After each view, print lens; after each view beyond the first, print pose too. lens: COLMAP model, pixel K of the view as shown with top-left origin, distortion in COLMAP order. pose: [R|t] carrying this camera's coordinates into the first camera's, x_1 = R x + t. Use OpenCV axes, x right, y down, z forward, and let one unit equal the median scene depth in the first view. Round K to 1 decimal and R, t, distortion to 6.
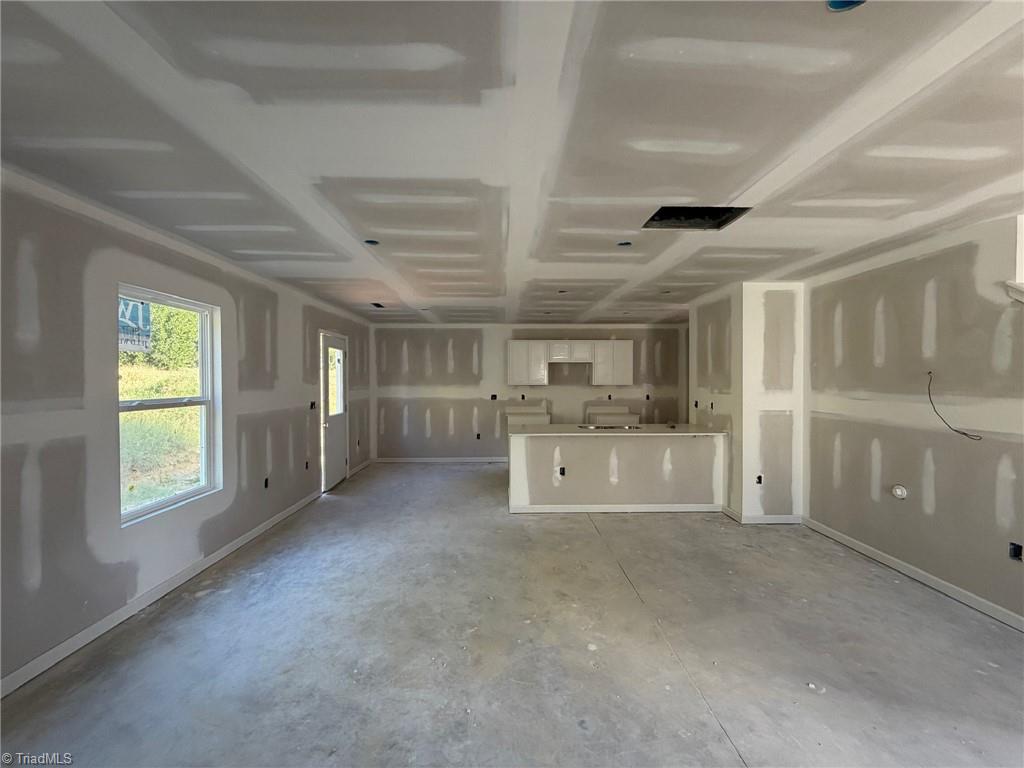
lens RADIAL K [[409.7, 0, 512.3], [0, 409.7, 381.9], [0, 0, 1]] dist [-0.000320, 0.000258]
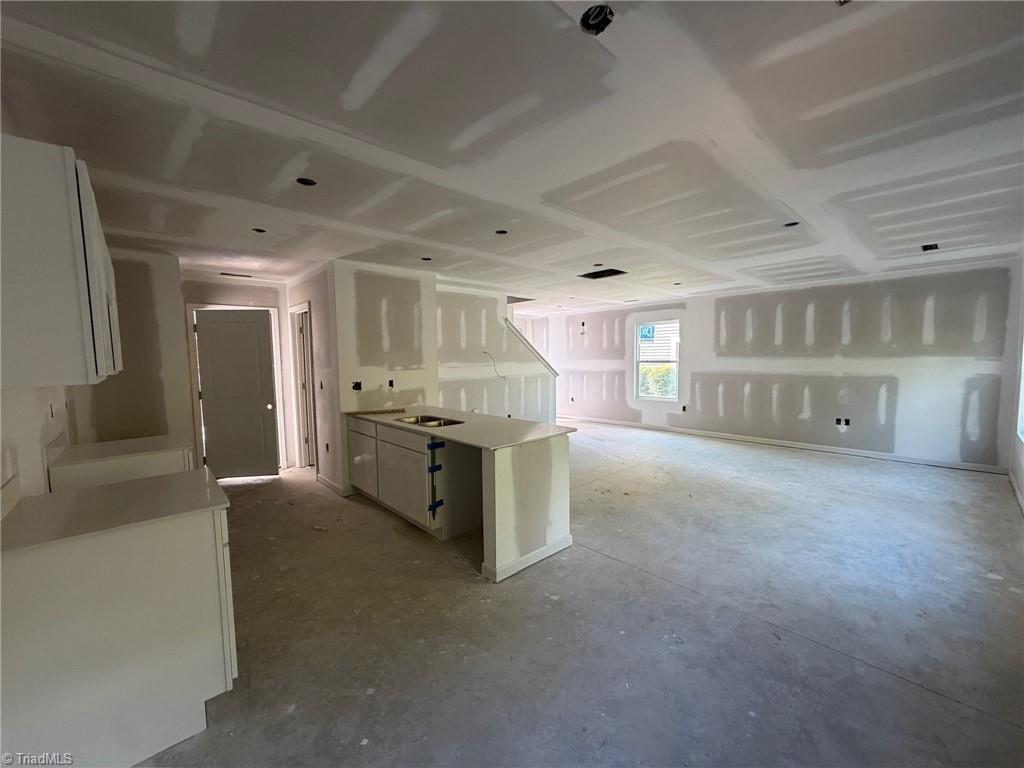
lens RADIAL K [[409.7, 0, 506.2], [0, 409.7, 382.8], [0, 0, 1]] dist [-0.000320, 0.000258]
pose [[-0.658122, -0.039273, 0.751886, -0.480844], [0.019111, 0.997446, 0.068827, -0.006169], [-0.752668, 0.059666, -0.655691, 1.639644]]
